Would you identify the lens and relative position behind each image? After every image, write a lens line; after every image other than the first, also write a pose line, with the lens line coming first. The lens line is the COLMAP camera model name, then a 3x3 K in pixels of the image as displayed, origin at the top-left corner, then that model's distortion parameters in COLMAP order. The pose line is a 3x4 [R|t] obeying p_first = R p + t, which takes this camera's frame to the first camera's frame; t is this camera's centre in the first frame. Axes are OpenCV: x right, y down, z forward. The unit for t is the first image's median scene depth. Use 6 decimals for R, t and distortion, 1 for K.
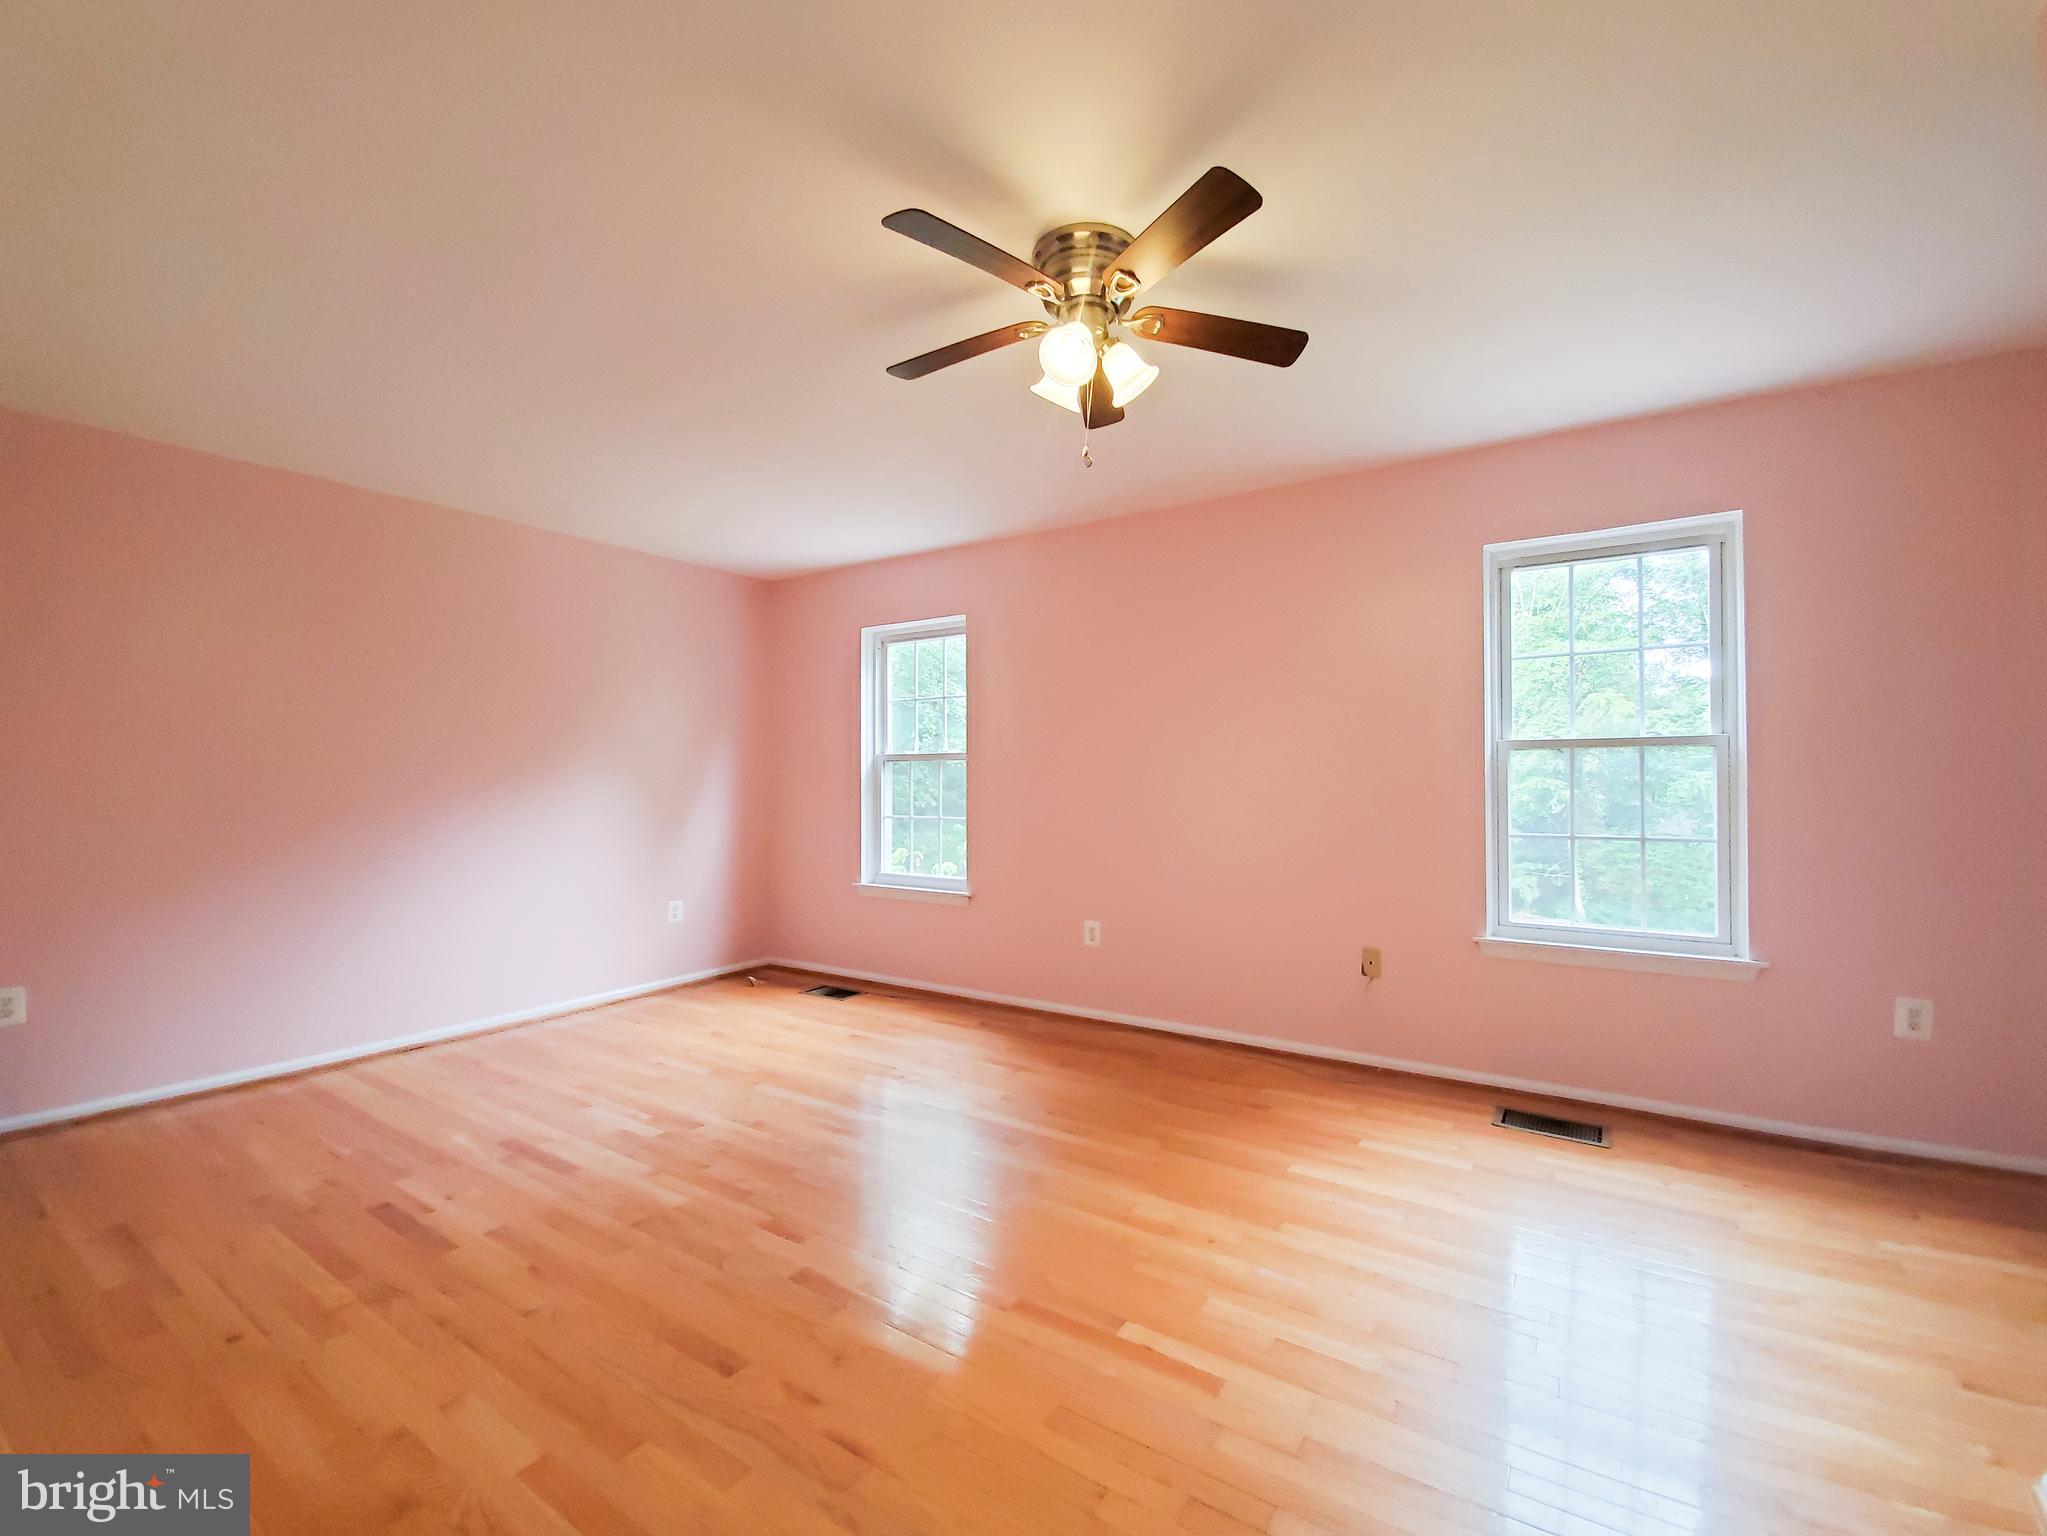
lens RADIAL K [[826.9, 0, 1037.2], [0, 826.9, 765.1], [0, 0, 1]] dist [-0.010933, -0.000892]
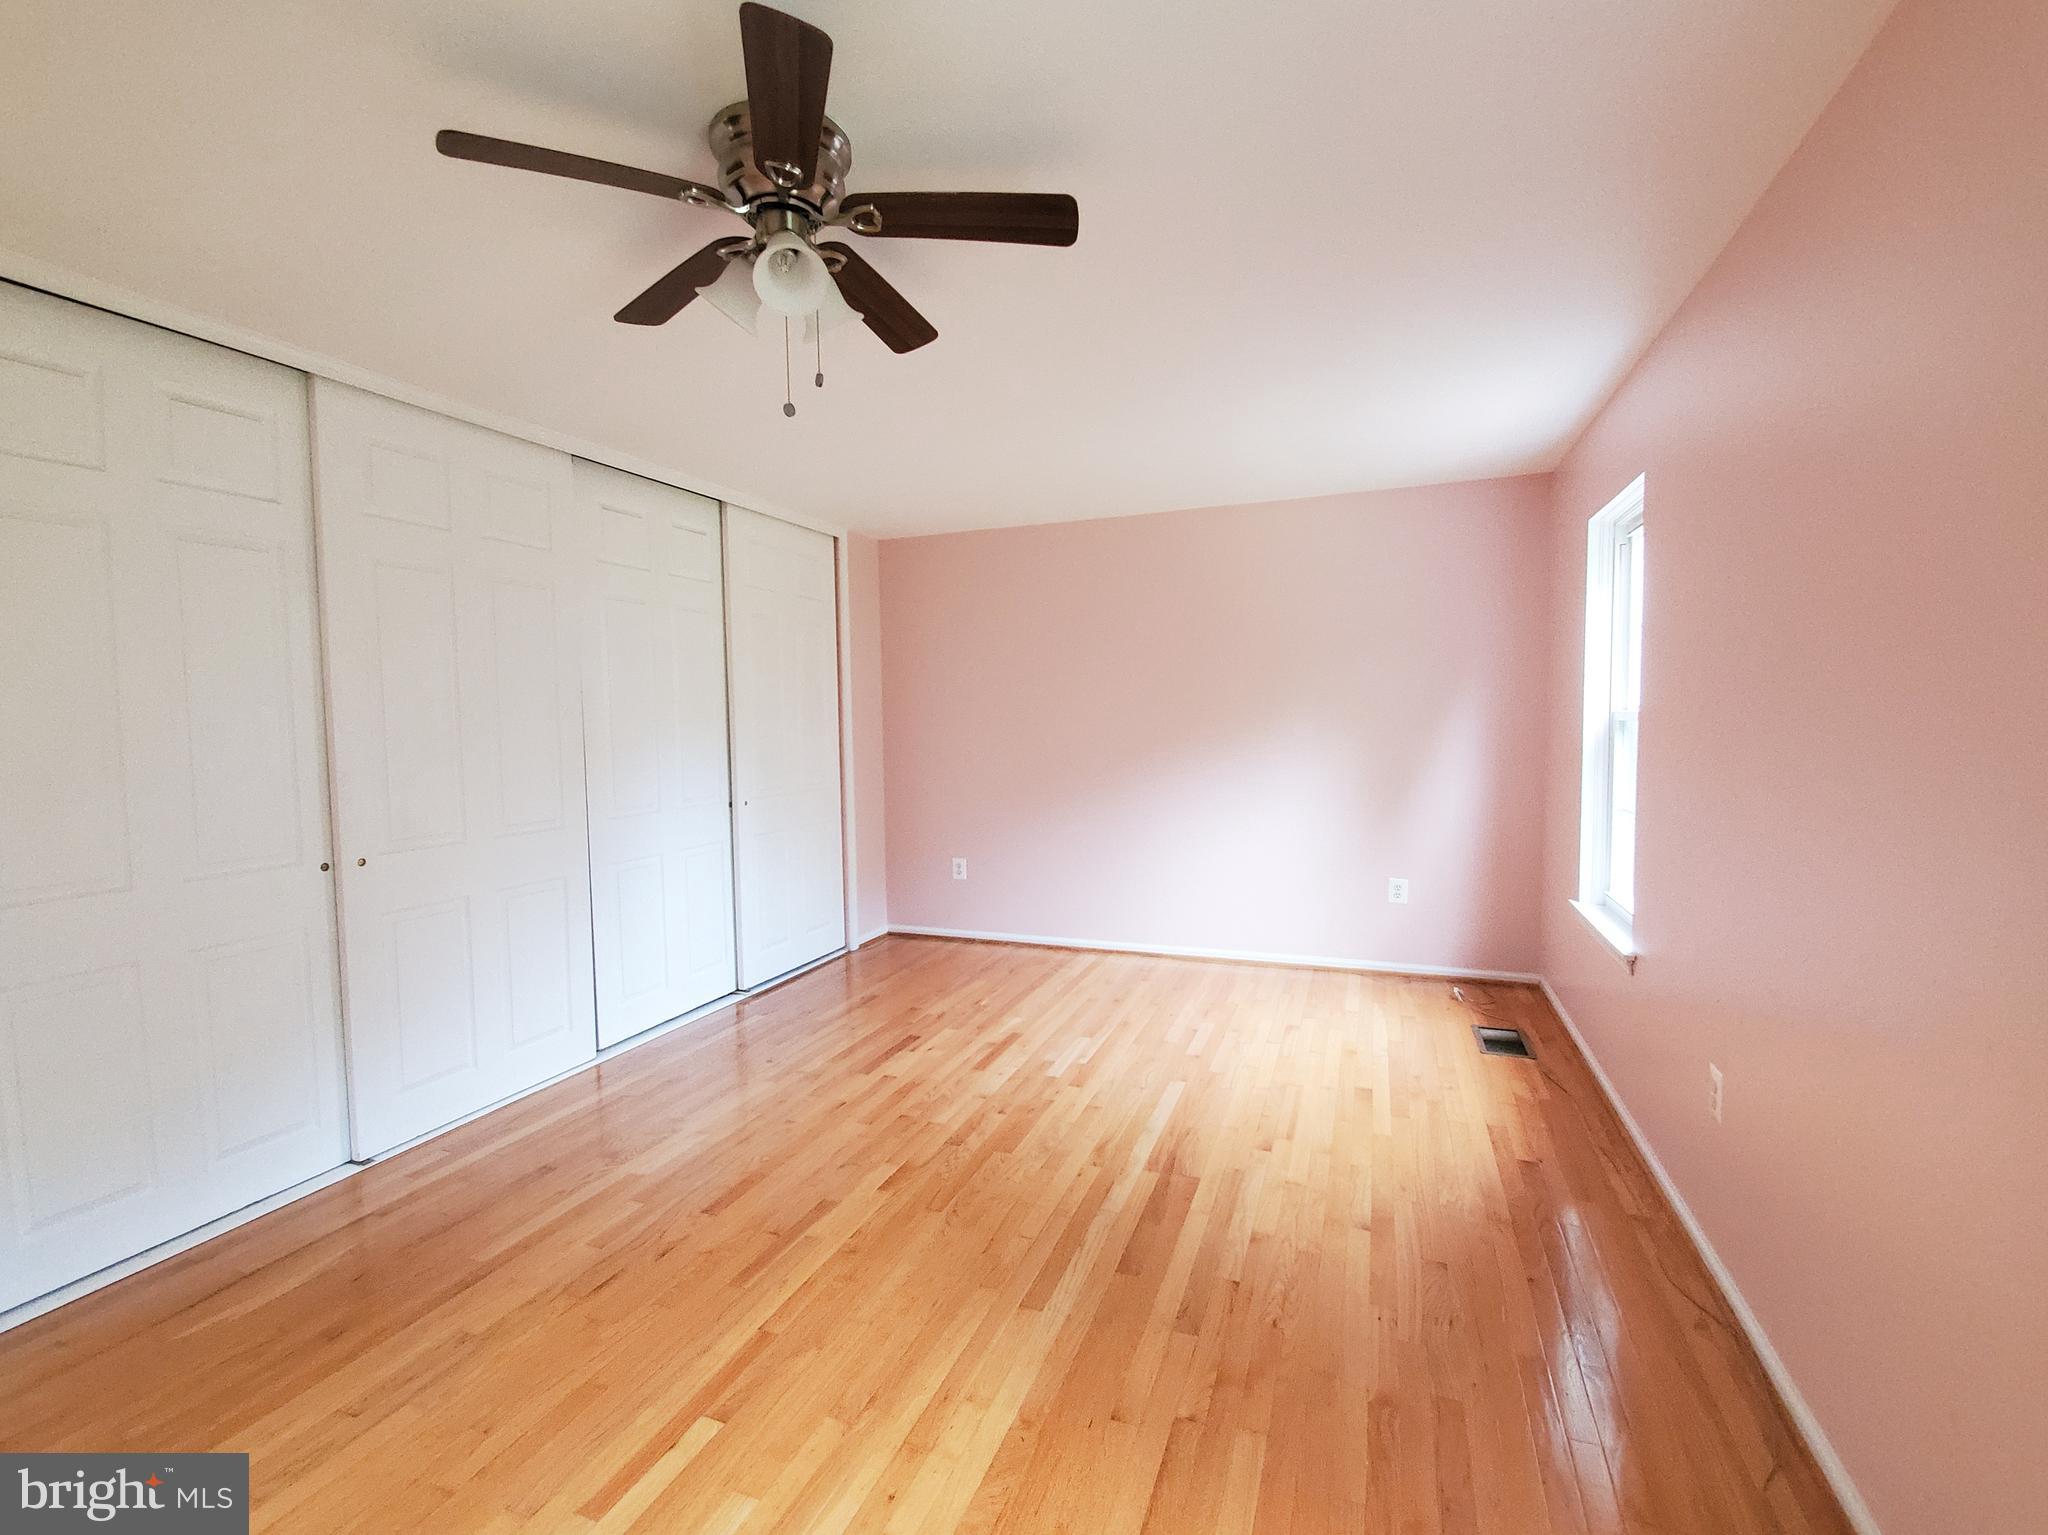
lens RADIAL K [[887.4, 0, 1043.6], [0, 887.4, 768.3], [0, 0, 1]] dist [0.015212, -0.000410]
pose [[0.228607, 0.060905, -0.971612, 0.634763], [0.032198, 0.997022, 0.070073, -0.053617], [0.972986, -0.047303, 0.225965, 0.667749]]
